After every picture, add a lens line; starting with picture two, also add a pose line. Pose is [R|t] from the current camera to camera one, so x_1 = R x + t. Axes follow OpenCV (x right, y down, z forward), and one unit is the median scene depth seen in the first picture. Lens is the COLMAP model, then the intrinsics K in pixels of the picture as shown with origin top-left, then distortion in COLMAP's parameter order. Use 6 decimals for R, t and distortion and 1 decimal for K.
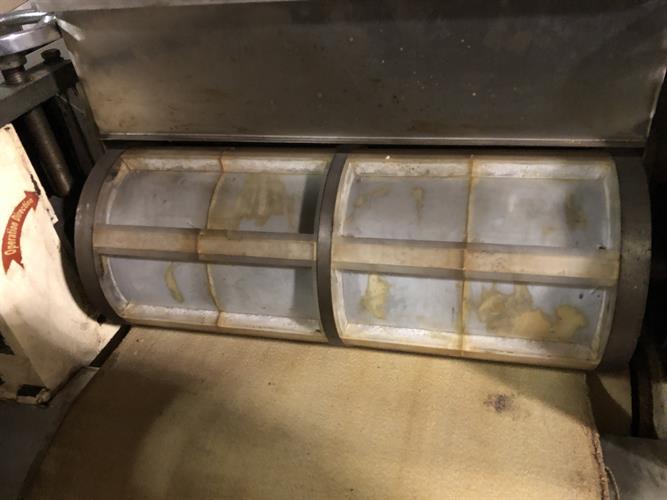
lens RADIAL K [[553.6, 0, 333.0], [0, 553.6, 246.6], [0, 0, 1]] dist [0.008797, 0.006866]
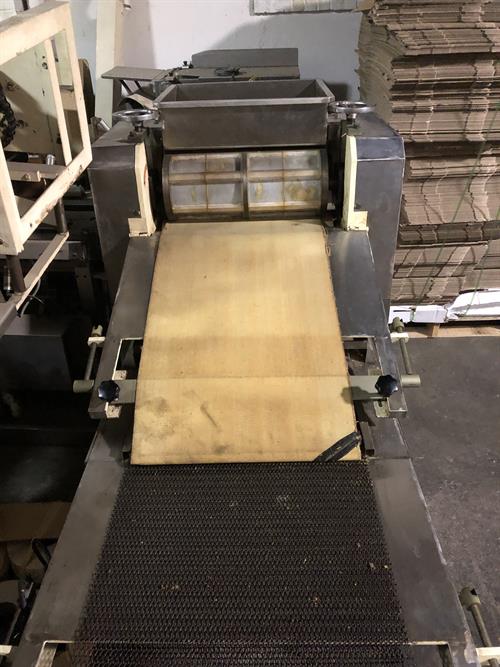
lens RADIAL K [[553.6, 0, 249.5], [0, 553.6, 335.9], [0, 0, 1]] dist [0.008797, 0.006866]
pose [[0.970485, -0.060791, 0.233374, -0.853087], [0.081068, 0.993629, -0.078291, 1.272092], [-0.227128, 0.094900, 0.969230, -2.271205]]
